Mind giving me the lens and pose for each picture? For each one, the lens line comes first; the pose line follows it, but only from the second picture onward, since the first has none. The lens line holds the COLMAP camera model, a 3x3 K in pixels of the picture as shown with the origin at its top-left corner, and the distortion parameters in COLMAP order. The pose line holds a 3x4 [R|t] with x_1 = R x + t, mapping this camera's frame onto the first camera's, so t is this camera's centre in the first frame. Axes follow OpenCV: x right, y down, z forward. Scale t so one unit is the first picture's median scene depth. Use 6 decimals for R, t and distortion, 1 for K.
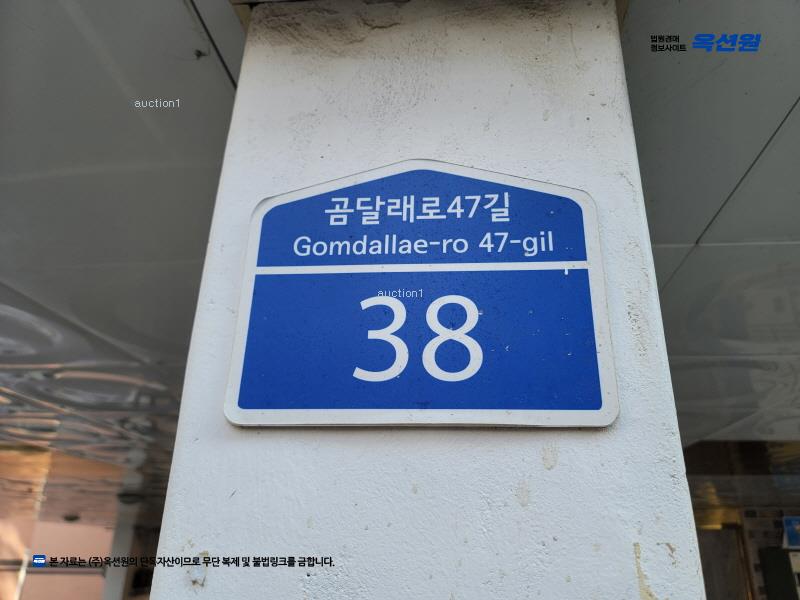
lens RADIAL K [[588.8, 0, 406.7], [0, 588.8, 297.1], [0, 0, 1]] dist [0.108798, -0.099717]
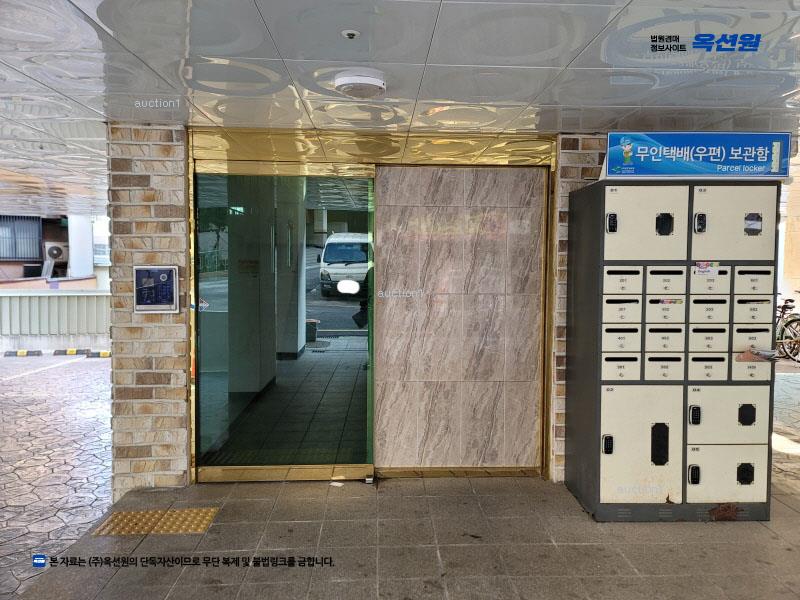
lens RADIAL K [[588.8, 0, 406.7], [0, 588.8, 297.1], [0, 0, 1]] dist [0.108798, -0.099717]
pose [[0.987740, -0.024853, 0.154118, 0.308850], [-0.045414, 0.898801, 0.435998, 0.253805], [-0.149357, -0.437652, 0.886653, 0.394578]]
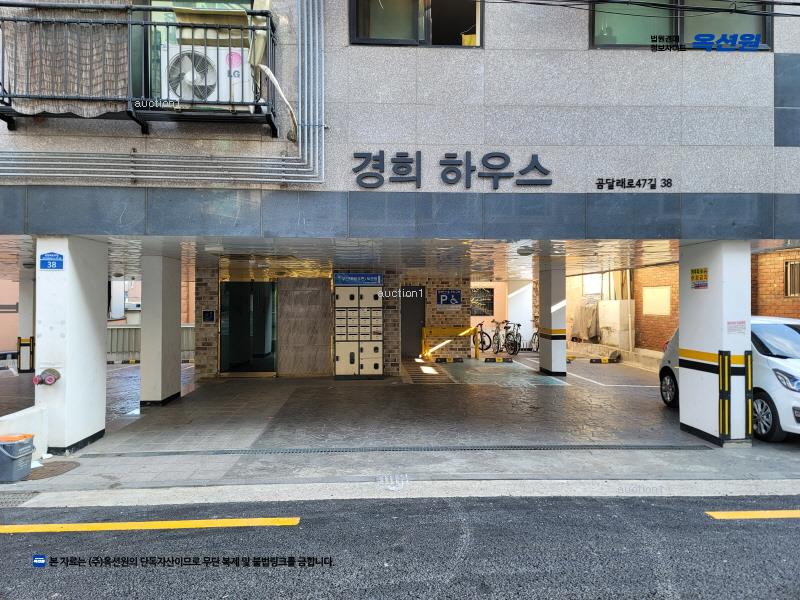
lens RADIAL K [[588.8, 0, 406.7], [0, 588.8, 297.1], [0, 0, 1]] dist [0.108798, -0.099717]
pose [[0.986111, -0.021846, 0.164645, 0.513612], [-0.041712, 0.926966, 0.372818, -0.424832], [-0.160764, -0.374508, 0.913181, -1.197848]]
